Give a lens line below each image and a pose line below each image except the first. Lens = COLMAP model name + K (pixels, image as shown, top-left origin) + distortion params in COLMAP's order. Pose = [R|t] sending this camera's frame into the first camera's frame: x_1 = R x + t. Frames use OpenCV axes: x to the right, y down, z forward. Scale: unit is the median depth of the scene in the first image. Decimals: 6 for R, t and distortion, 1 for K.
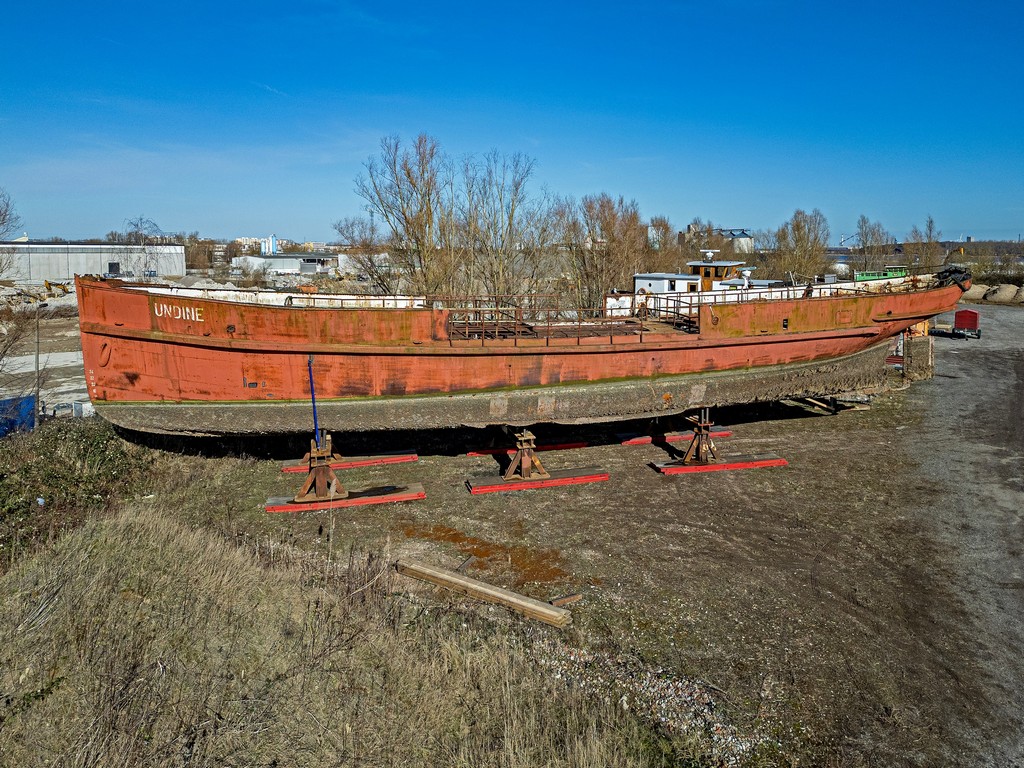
lens RADIAL K [[760.7, 0, 535.6], [0, 760.7, 469.3], [0, 0, 1]] dist [0.031134, 0.007556]
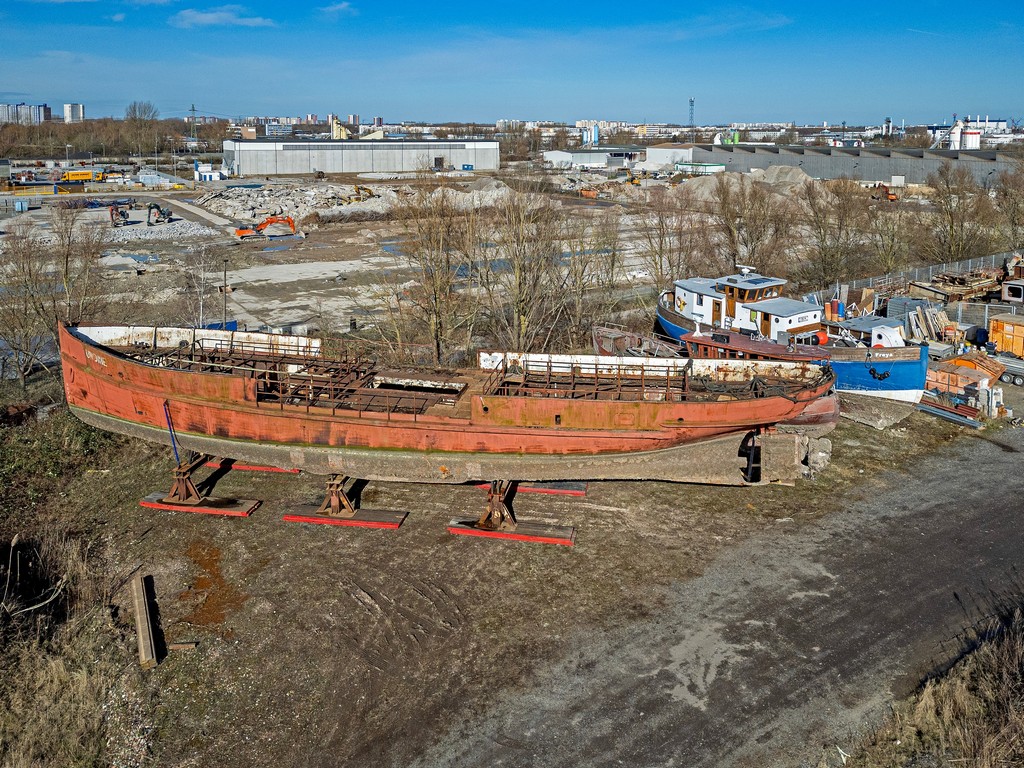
lens RADIAL K [[805.4, 0, 523.3], [0, 805.4, 401.0], [0, 0, 1]] dist [0.085666, -0.087220]
pose [[0.896390, 0.154145, -0.415601, 0.791550], [-0.131125, 0.987837, 0.083570, -0.322507], [0.423428, -0.020416, 0.905699, -0.023617]]
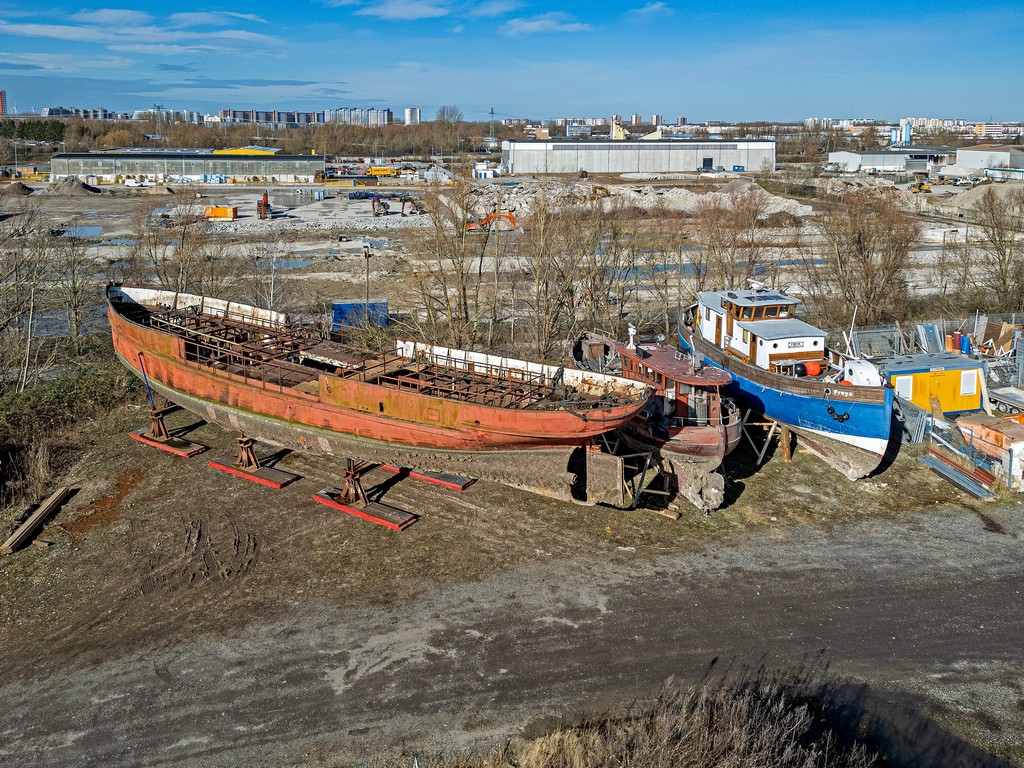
lens RADIAL K [[805.4, 0, 505.7], [0, 805.4, 389.7], [0, 0, 1]] dist [0.085666, -0.087220]
pose [[0.650840, 0.249035, -0.717209, 1.362225], [-0.216893, 0.966292, 0.138701, -0.443625], [0.727574, 0.065286, 0.682915, 0.357438]]
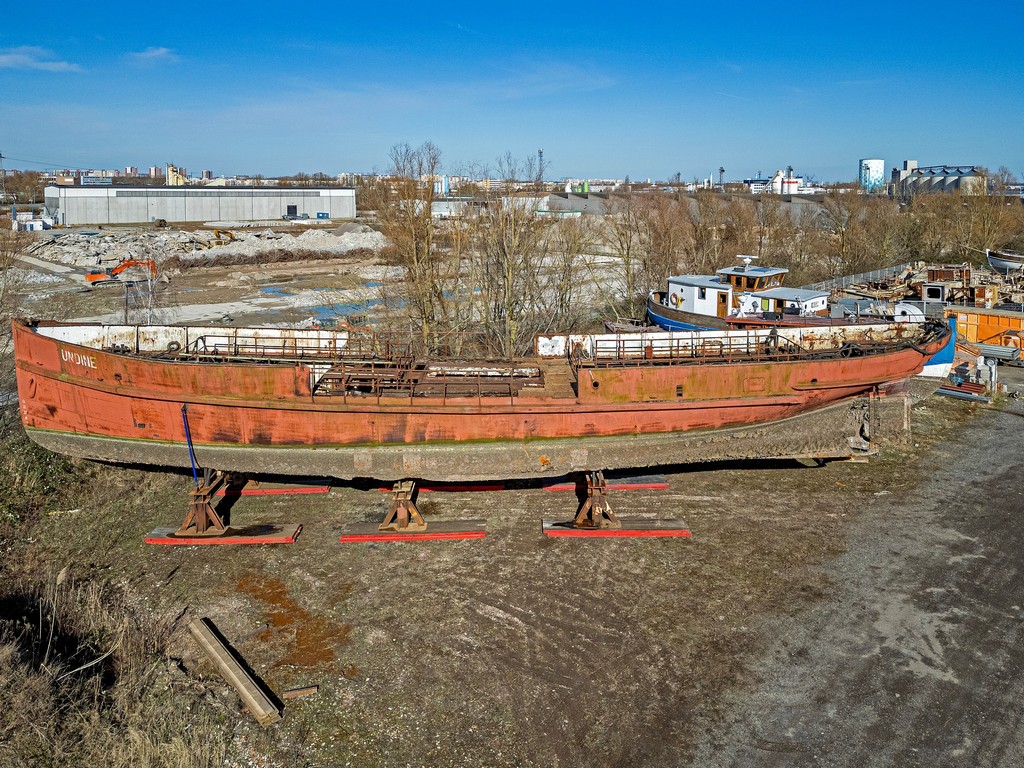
lens RADIAL K [[805.4, 0, 532.0], [0, 805.4, 416.0], [0, 0, 1]] dist [0.085666, -0.087220]
pose [[0.969640, 0.074586, -0.232884, 0.410317], [-0.073753, 0.997201, 0.012294, -0.169186], [0.233149, 0.005256, 0.972427, 0.003930]]
